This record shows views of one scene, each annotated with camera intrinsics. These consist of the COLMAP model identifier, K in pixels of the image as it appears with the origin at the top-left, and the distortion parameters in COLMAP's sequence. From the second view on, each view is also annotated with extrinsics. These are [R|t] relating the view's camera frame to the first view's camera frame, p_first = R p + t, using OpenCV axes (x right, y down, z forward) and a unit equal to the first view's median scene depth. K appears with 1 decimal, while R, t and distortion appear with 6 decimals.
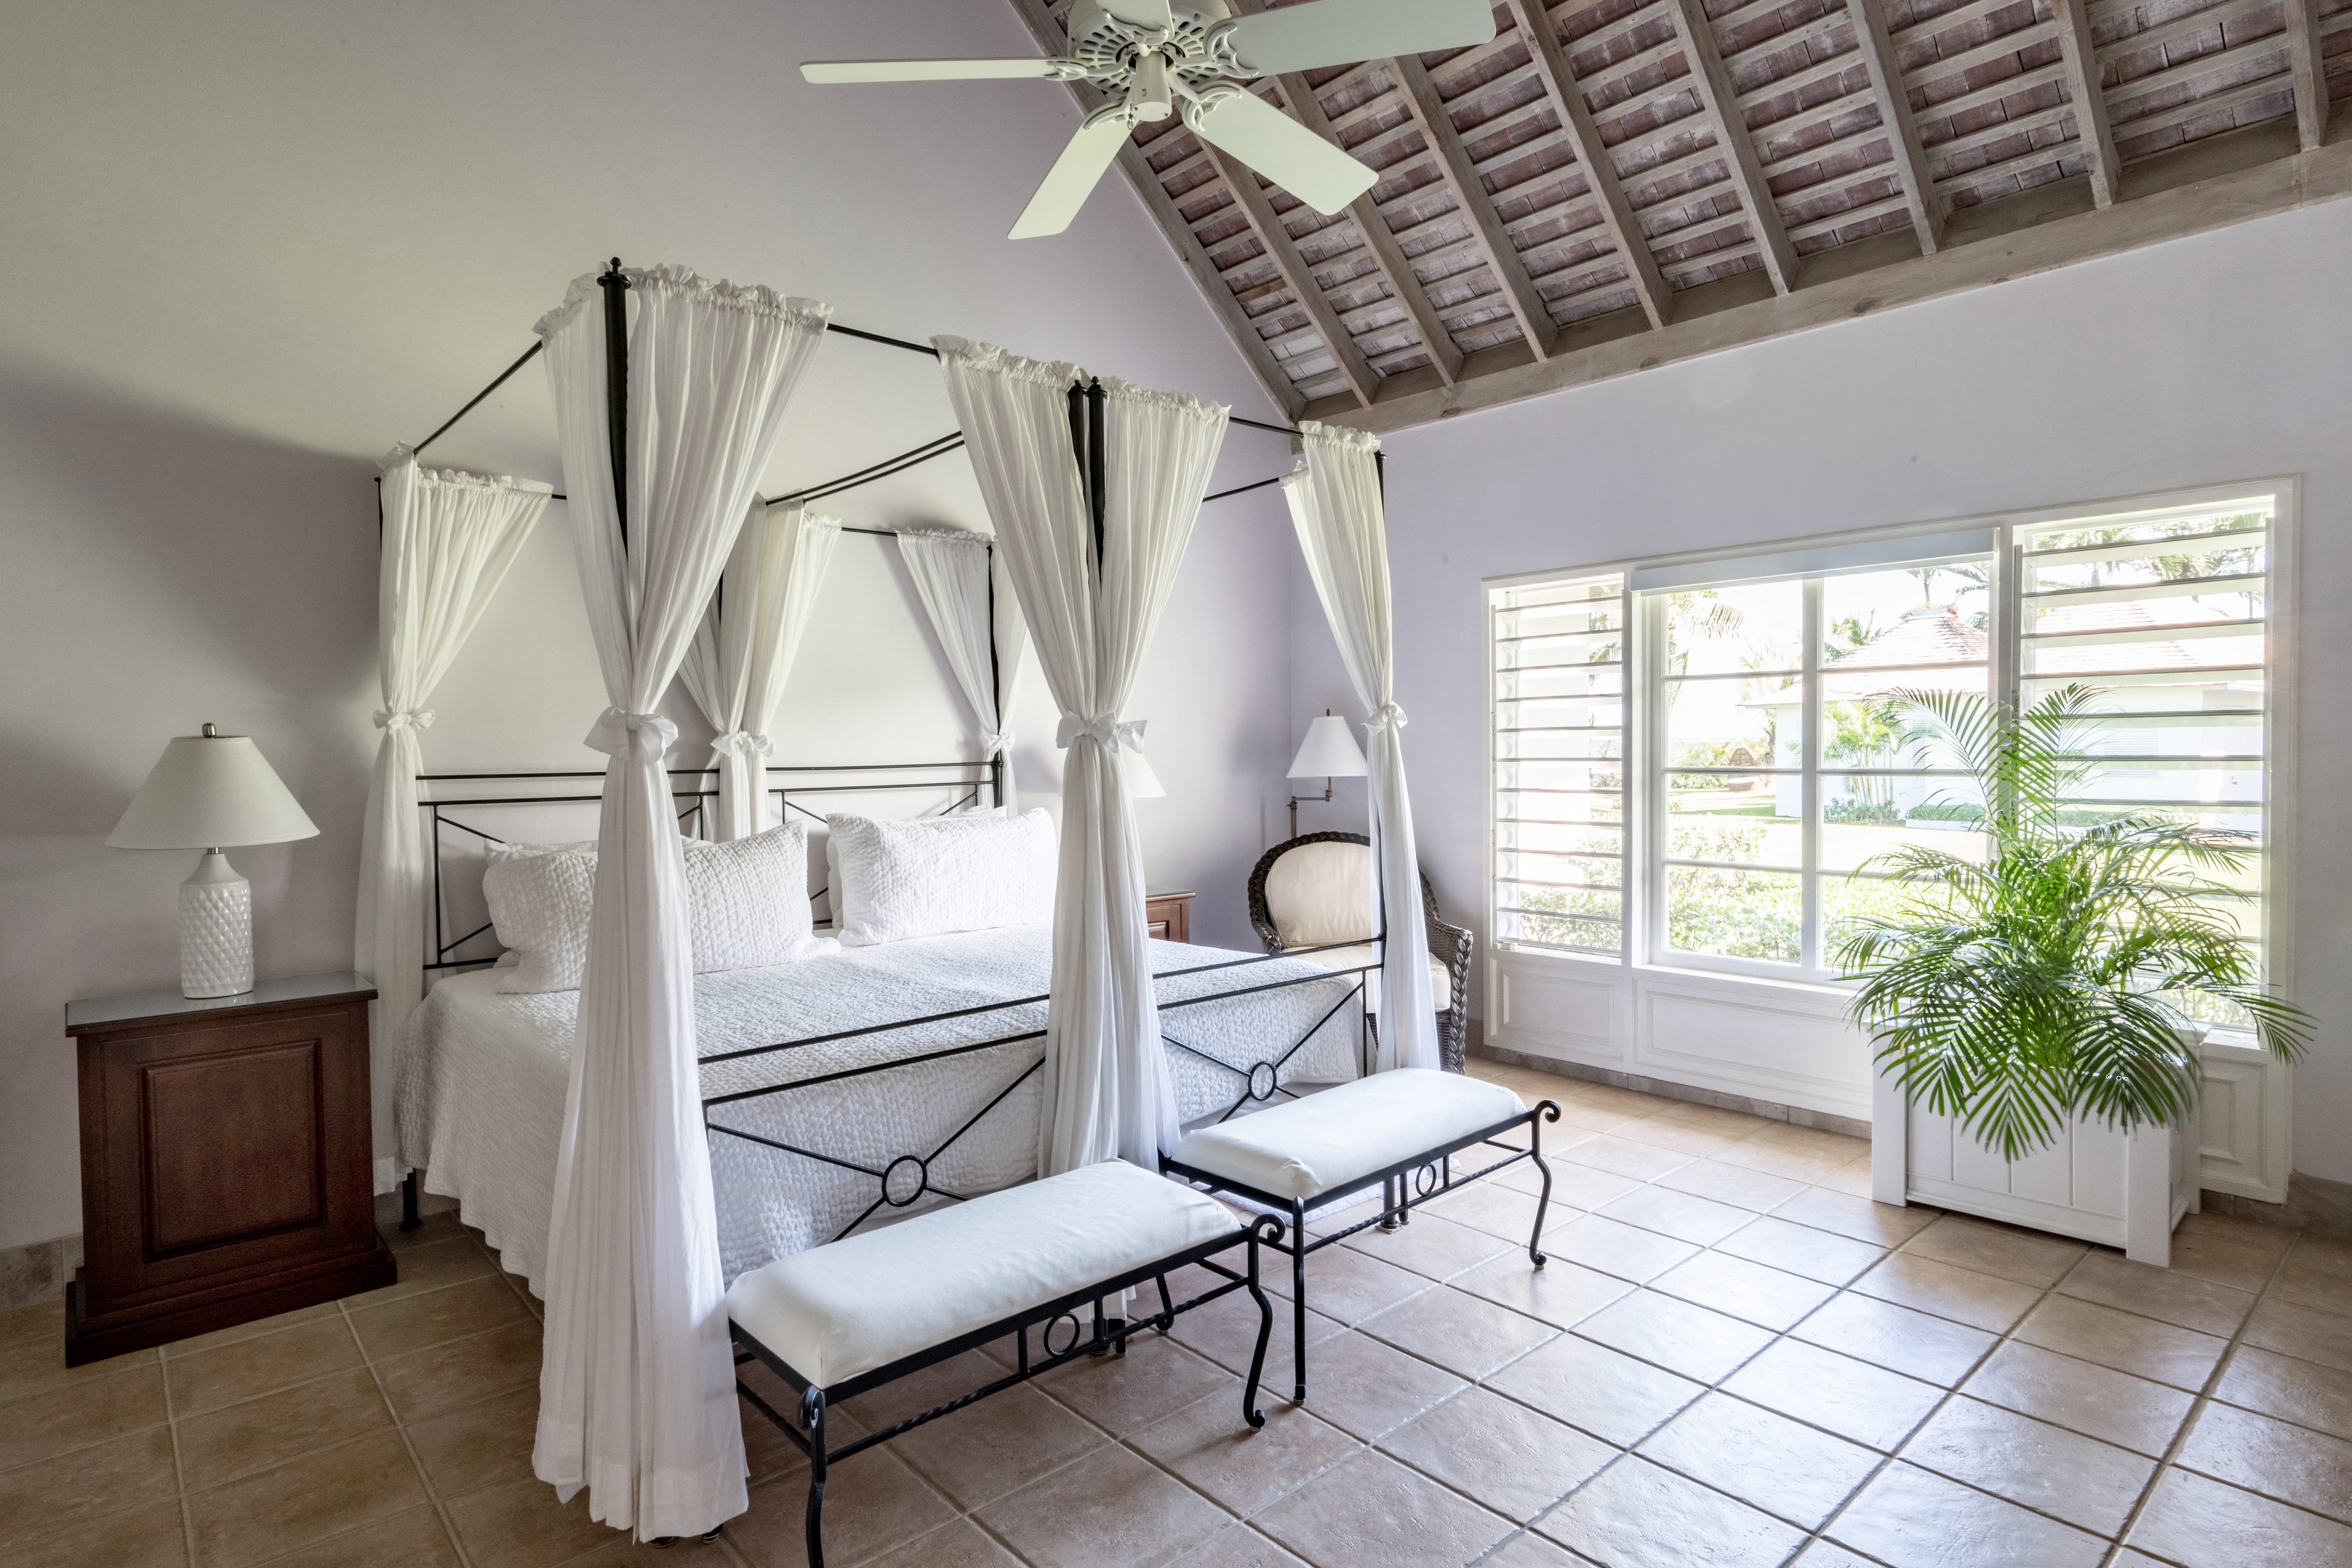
lens RADIAL K [[1230.3, 0, 1176.0], [0, 1230.3, 784.0], [0, 0, 1]] dist [0.046036, 0.000450]
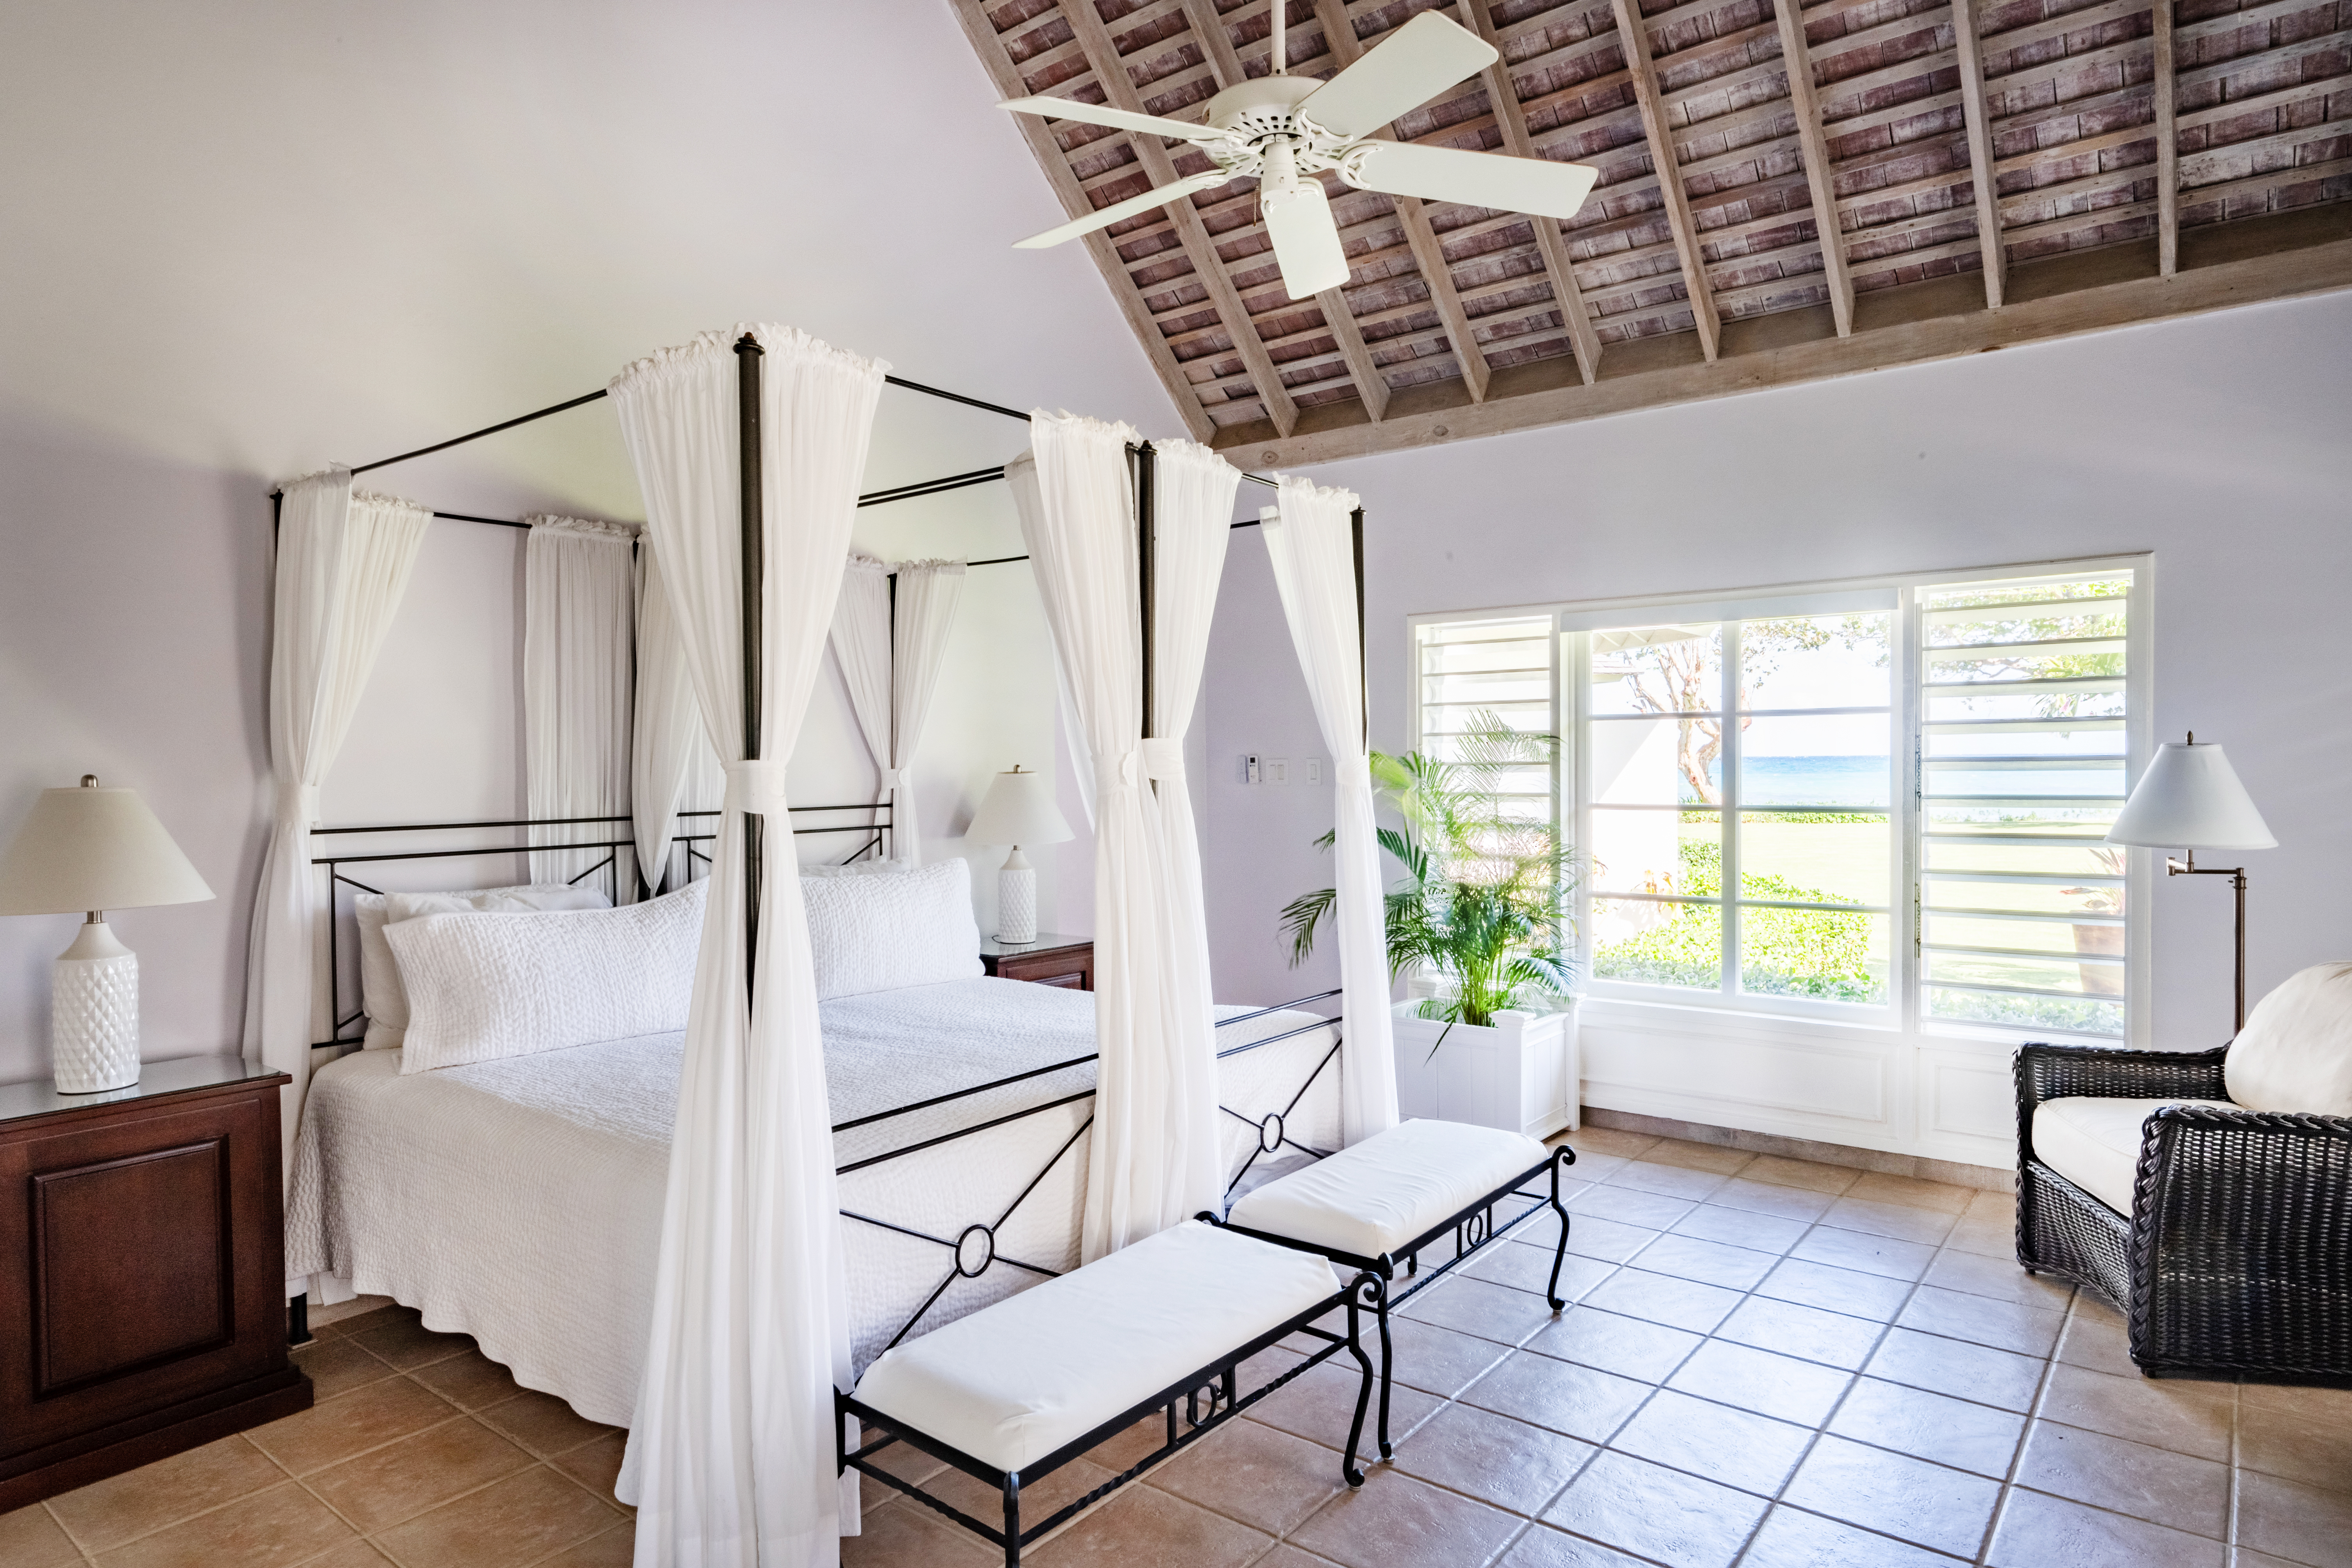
lens RADIAL K [[1340.3, 0, 1176.0], [0, 1340.3, 784.0], [0, 0, 1]] dist [0.082945, -0.063155]
pose [[0.987823, 0.000463, 0.155580, -0.189573], [0.001307, 0.999936, -0.011272, -0.033154], [-0.155576, 0.011338, 0.987759, -0.062958]]
